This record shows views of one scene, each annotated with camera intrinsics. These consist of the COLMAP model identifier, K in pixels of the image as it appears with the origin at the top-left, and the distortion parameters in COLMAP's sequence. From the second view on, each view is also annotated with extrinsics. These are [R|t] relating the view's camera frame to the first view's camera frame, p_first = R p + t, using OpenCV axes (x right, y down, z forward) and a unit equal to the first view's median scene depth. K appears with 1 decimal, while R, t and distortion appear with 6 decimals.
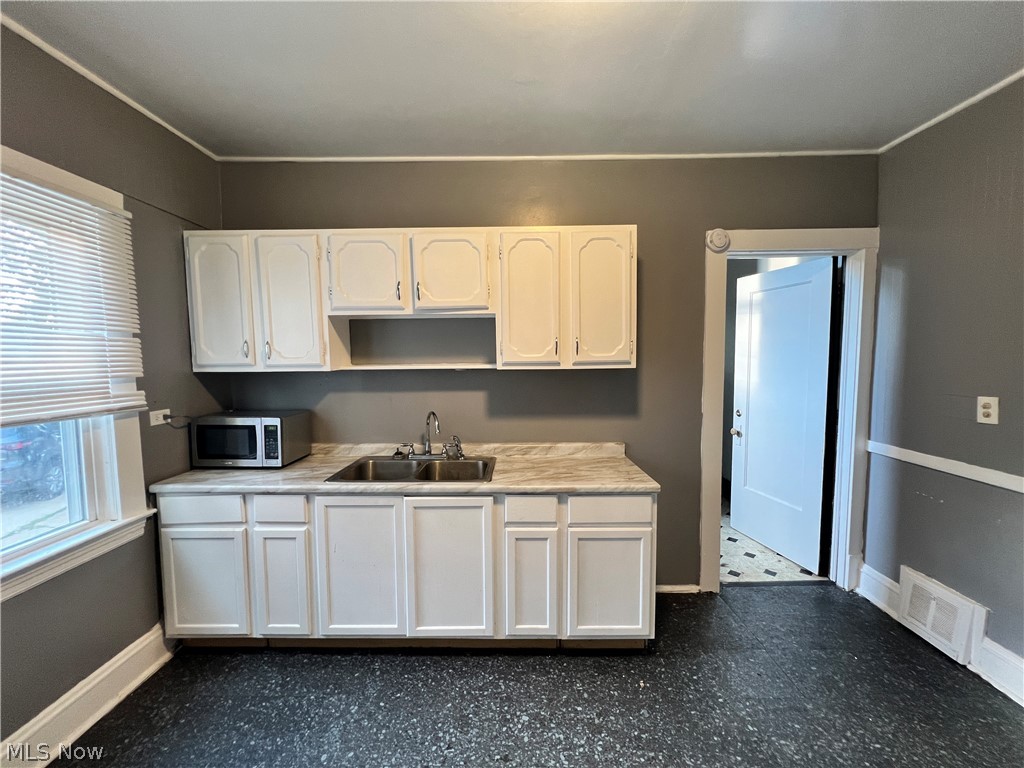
lens RADIAL K [[407.9, 0, 508.4], [0, 407.9, 387.5], [0, 0, 1]] dist [-0.000060, 0.000322]
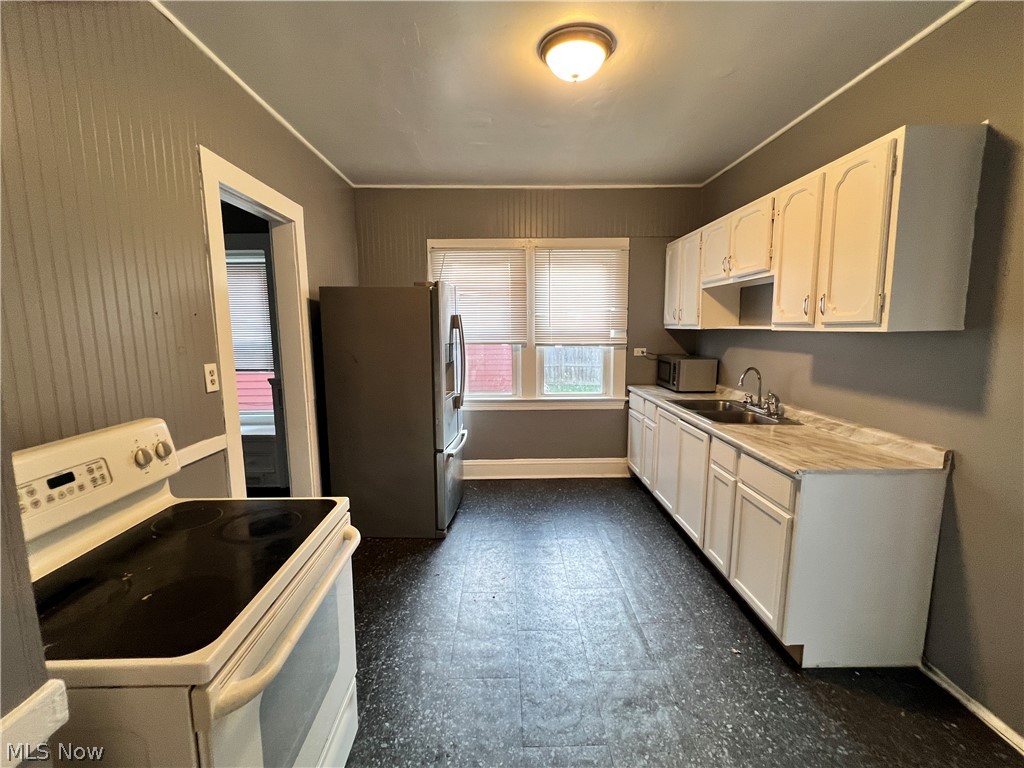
lens RADIAL K [[456.3, 0, 503.3], [0, 456.3, 387.7], [0, 0, 1]] dist [0.002913, 0.000300]
pose [[0.001969, 0.144206, -0.989546, 1.132441], [-0.064570, 0.987501, 0.143780, -0.023484], [0.997911, 0.063612, 0.011256, 0.326985]]
